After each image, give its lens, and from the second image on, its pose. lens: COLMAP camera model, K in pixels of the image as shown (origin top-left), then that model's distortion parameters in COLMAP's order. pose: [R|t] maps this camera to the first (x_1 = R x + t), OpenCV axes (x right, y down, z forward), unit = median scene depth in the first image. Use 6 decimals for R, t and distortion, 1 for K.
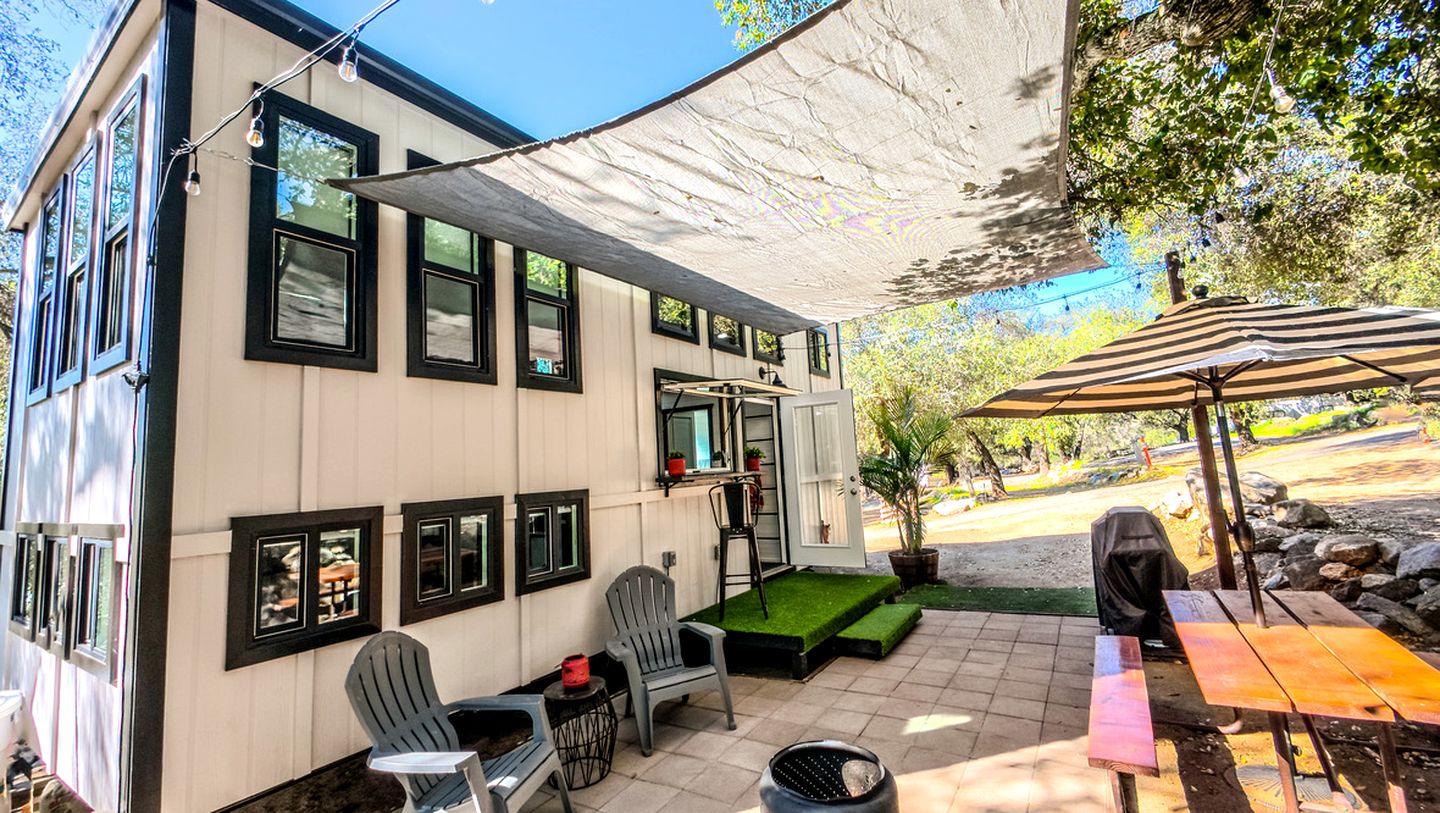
lens RADIAL K [[571.8, 0, 714.9], [0, 571.8, 401.5], [0, 0, 1]] dist [0.000915, -0.000087]
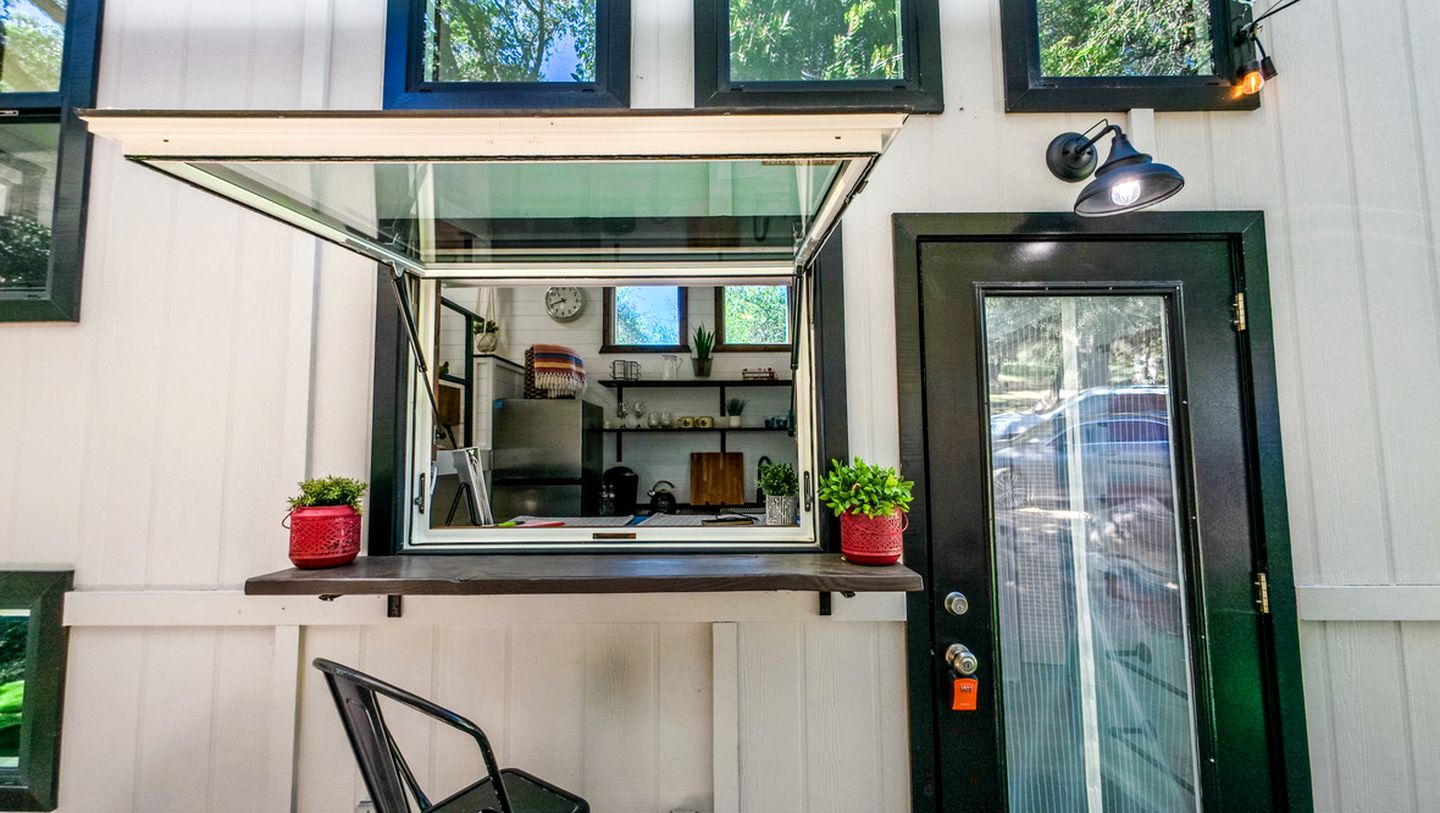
lens RADIAL K [[571.8, 0, 714.9], [0, 571.8, 401.5], [0, 0, 1]] dist [0.000915, -0.000087]
pose [[0.559215, 0.017242, -0.828843, 0.393868], [0.077923, 0.994264, 0.073258, 0.054550], [0.825352, -0.105553, 0.554664, 1.330020]]
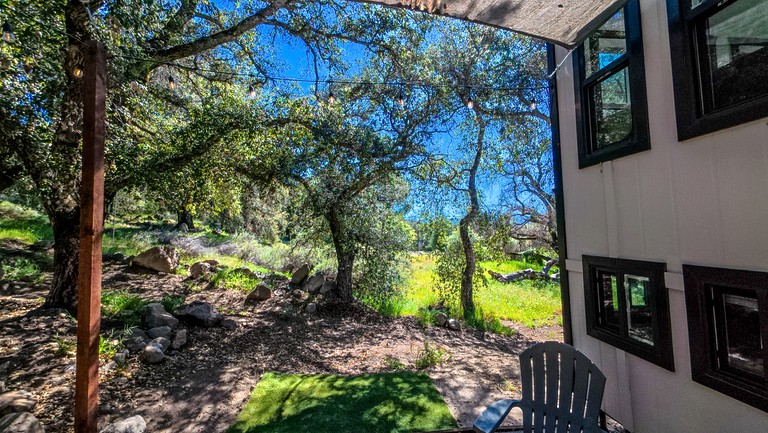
lens RADIAL K [[293.7, 0, 383.9], [0, 293.7, 215.6], [0, 0, 1]] dist [0.000071, -0.000060]
pose [[-0.749110, 0.066150, -0.659135, 0.181038], [0.182311, 0.977166, -0.109130, 0.043190], [0.636865, -0.201918, -0.744064, 0.912857]]
